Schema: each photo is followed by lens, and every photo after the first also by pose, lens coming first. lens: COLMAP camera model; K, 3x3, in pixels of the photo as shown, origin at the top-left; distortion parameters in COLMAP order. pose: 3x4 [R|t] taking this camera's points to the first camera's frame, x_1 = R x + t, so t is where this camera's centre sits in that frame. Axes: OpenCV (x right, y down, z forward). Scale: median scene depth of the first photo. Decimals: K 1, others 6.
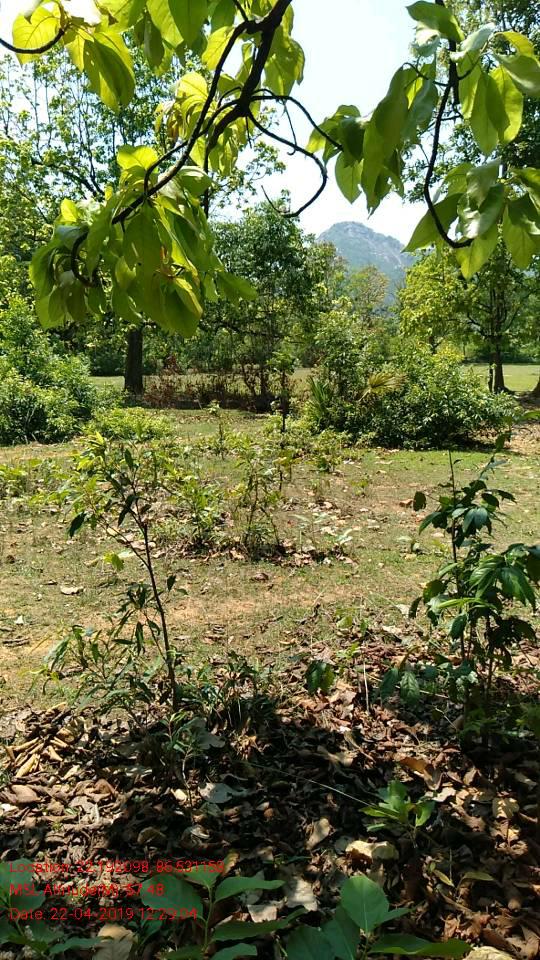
lens RADIAL K [[725.3, 0, 268.2], [0, 725.3, 476.6], [0, 0, 1]] dist [0.044897, -0.014523]
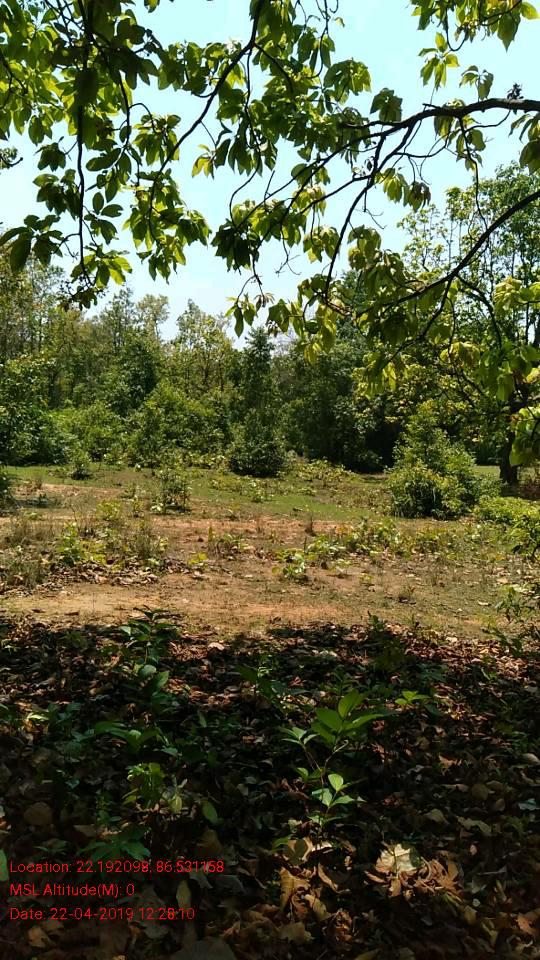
lens RADIAL K [[725.3, 0, 273.7], [0, 725.3, 470.3], [0, 0, 1]] dist [0.044897, -0.014523]
pose [[0.882224, 0.069414, -0.465684, 0.017642], [-0.126301, 0.987712, -0.092048, 0.017317], [0.453573, 0.140024, 0.880151, -0.199412]]
